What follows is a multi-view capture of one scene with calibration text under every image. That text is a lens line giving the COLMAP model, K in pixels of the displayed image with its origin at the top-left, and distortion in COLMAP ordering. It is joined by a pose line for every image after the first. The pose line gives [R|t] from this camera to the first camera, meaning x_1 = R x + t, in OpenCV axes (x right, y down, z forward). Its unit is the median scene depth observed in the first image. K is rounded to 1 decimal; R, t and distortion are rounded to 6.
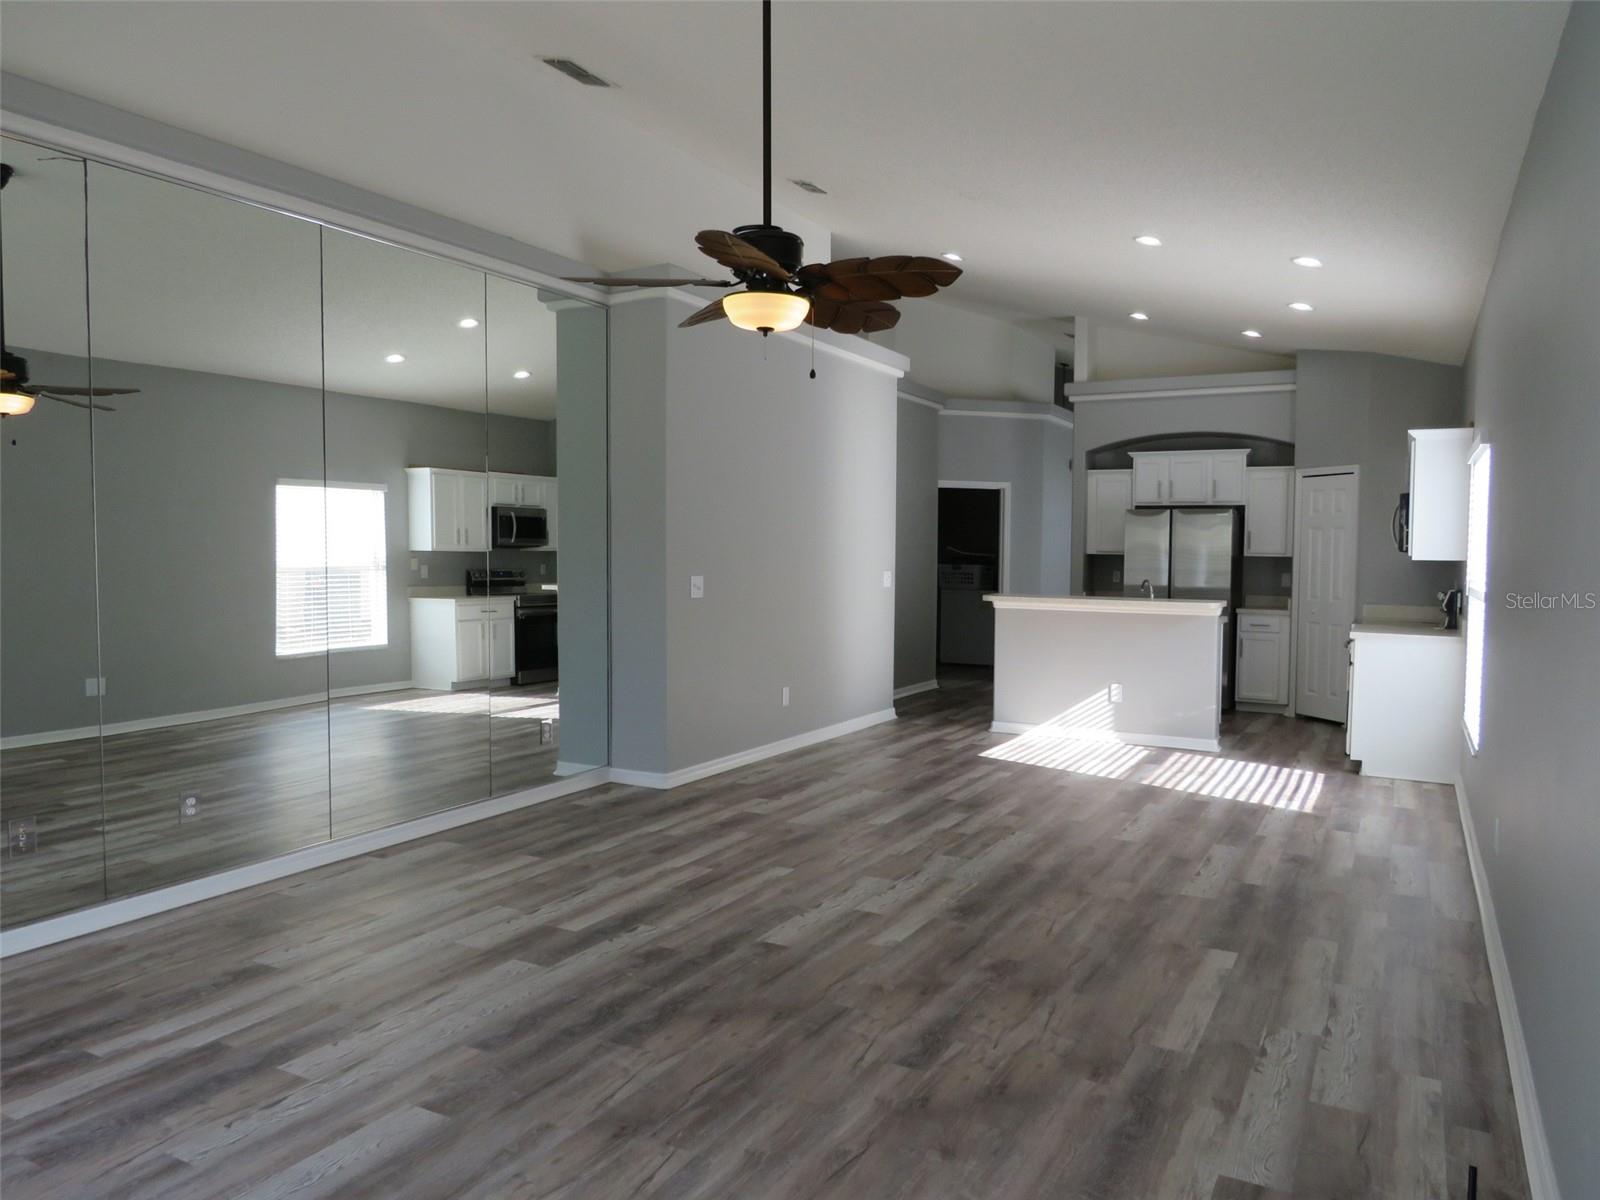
lens RADIAL K [[1135.3, 0, 805.7], [0, 1135.3, 606.6], [0, 0, 1]] dist [-0.025350, -0.006967]
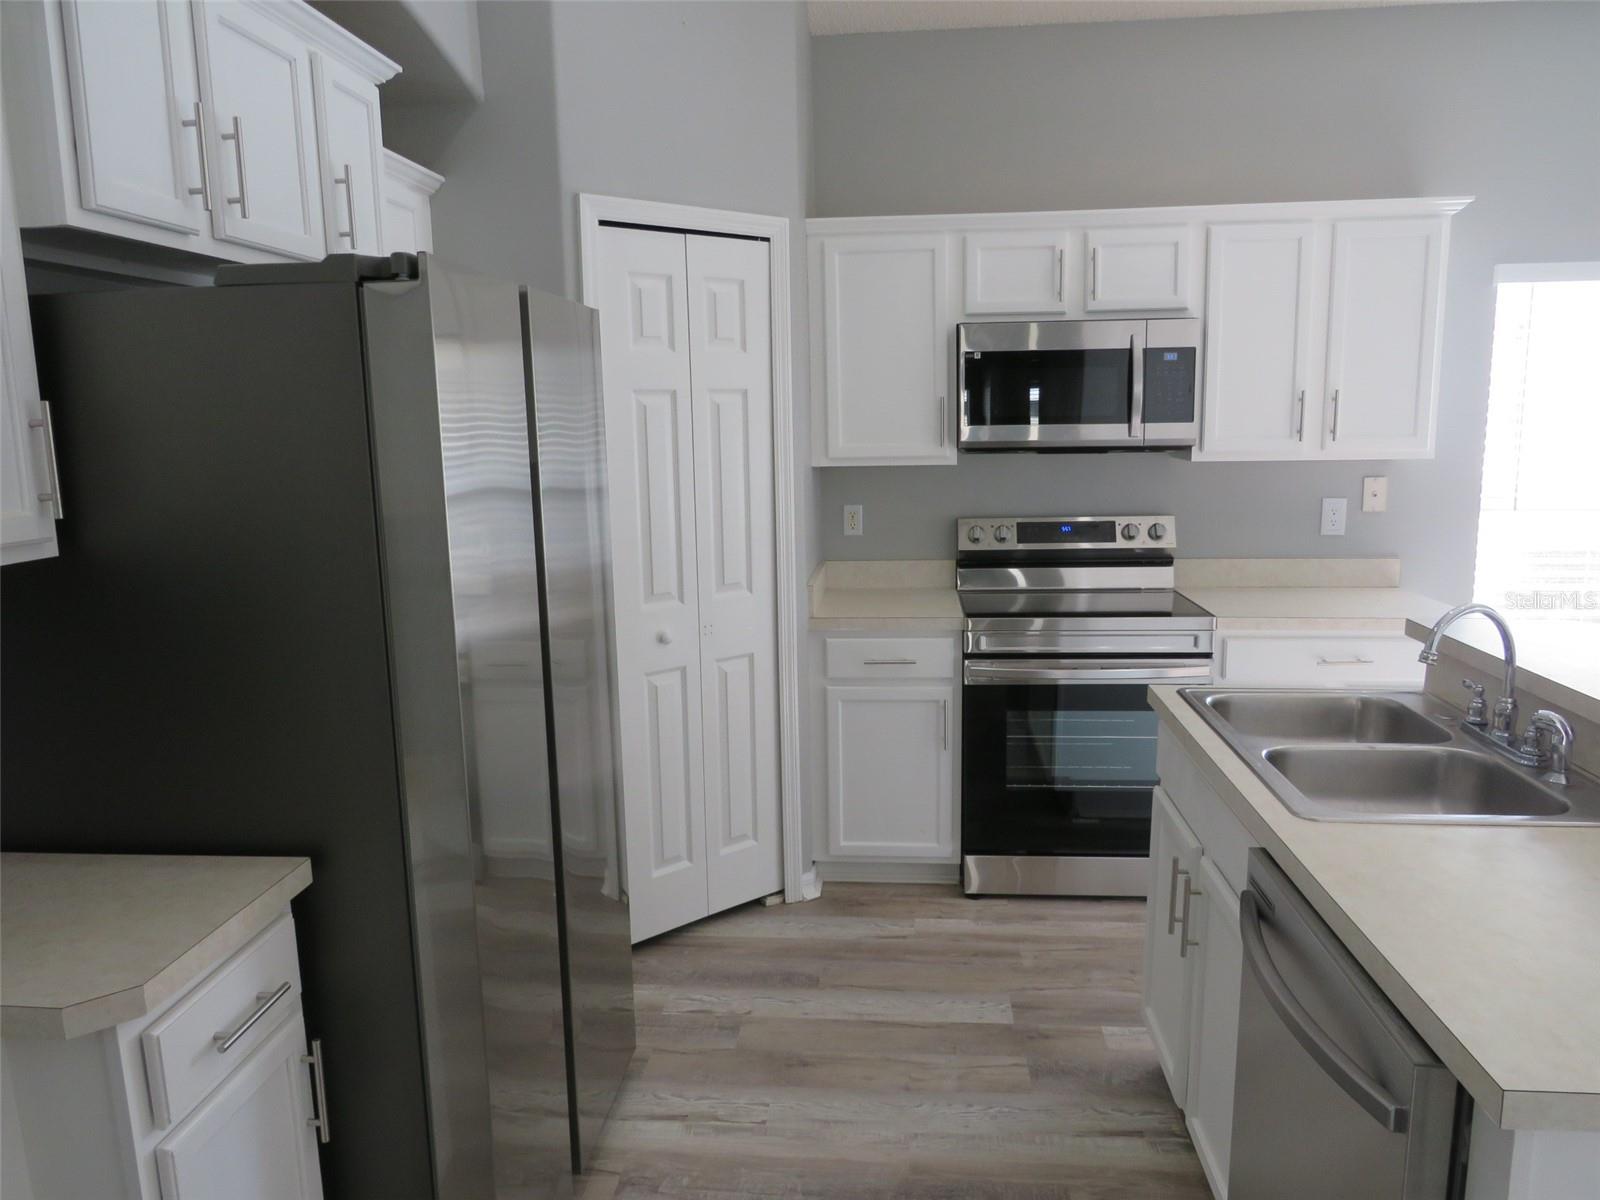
lens RADIAL K [[1135.3, 0, 784.5], [0, 1135.3, 599.1], [0, 0, 1]] dist [-0.025350, -0.006967]
pose [[-0.371144, -0.152985, 0.915886, 0.120378], [0.067113, 0.979336, 0.190779, -0.067655], [-0.926147, 0.132275, -0.353207, 1.042647]]
